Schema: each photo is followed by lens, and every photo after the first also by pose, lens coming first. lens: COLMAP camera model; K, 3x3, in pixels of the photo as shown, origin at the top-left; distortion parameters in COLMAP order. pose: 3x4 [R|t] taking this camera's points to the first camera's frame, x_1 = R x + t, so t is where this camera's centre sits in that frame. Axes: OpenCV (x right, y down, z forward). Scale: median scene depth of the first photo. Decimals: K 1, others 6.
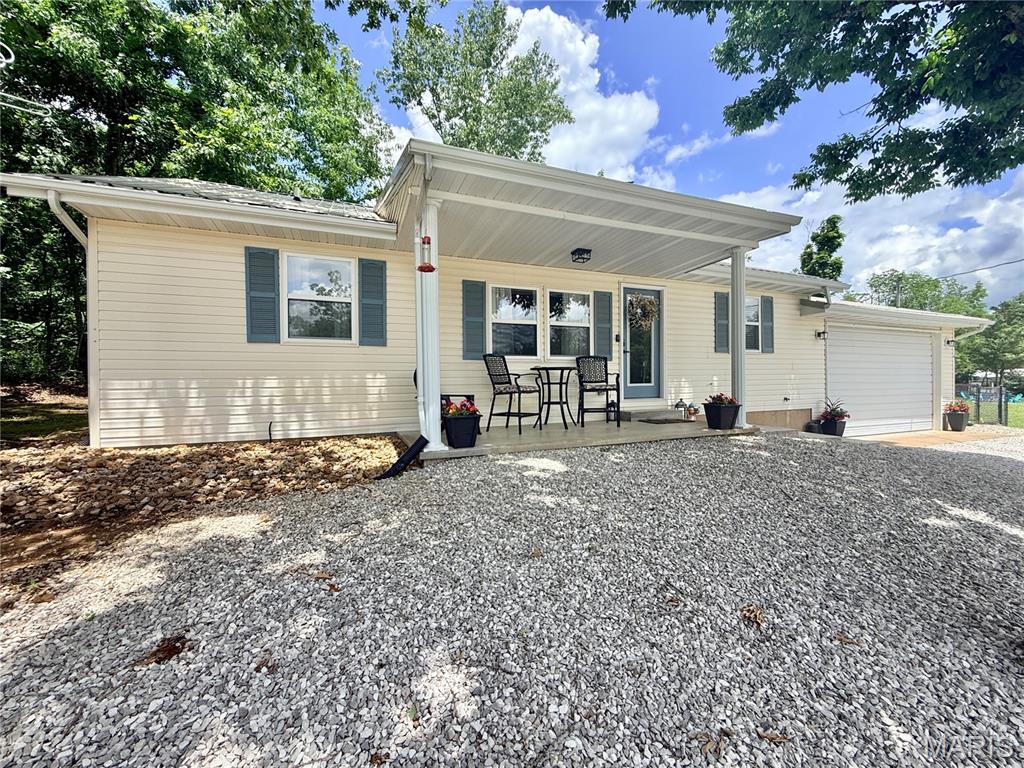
lens RADIAL K [[409.3, 0, 509.7], [0, 409.3, 385.1], [0, 0, 1]] dist [-0.000266, 0.000122]
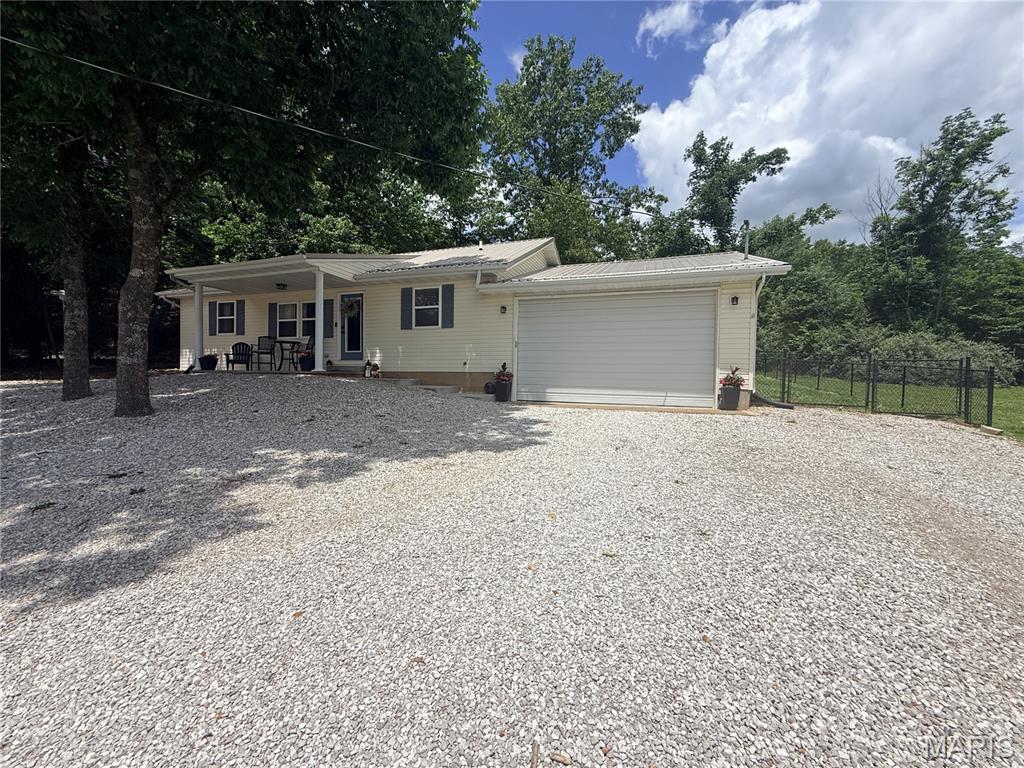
lens RADIAL K [[409.3, 0, 509.7], [0, 409.3, 385.1], [0, 0, 1]] dist [-0.000266, 0.000122]
pose [[0.750881, 0.050975, -0.658467, 1.916444], [-0.014118, 0.998028, 0.061163, 0.024818], [0.660287, -0.036630, 0.750120, 0.159419]]
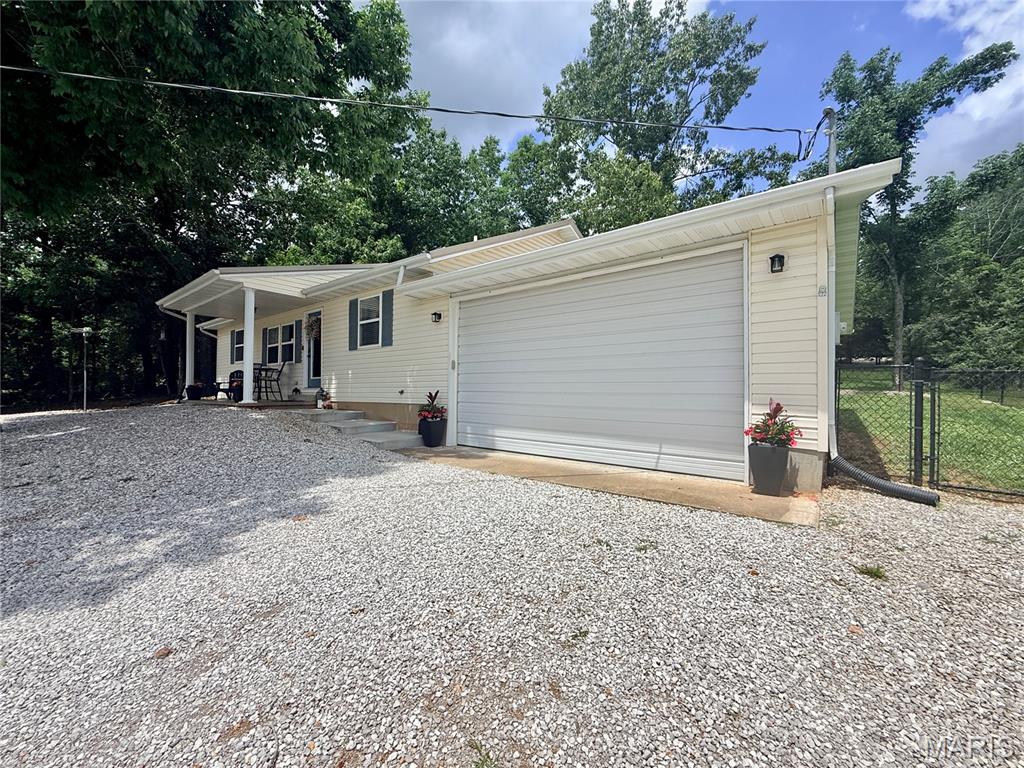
lens RADIAL K [[409.3, 0, 509.7], [0, 409.3, 385.1], [0, 0, 1]] dist [-0.000266, 0.000122]
pose [[0.489001, 0.015943, -0.872138, 1.930388], [0.007208, 0.999725, 0.022317, -0.002361], [0.872254, -0.017200, 0.488751, 0.886863]]
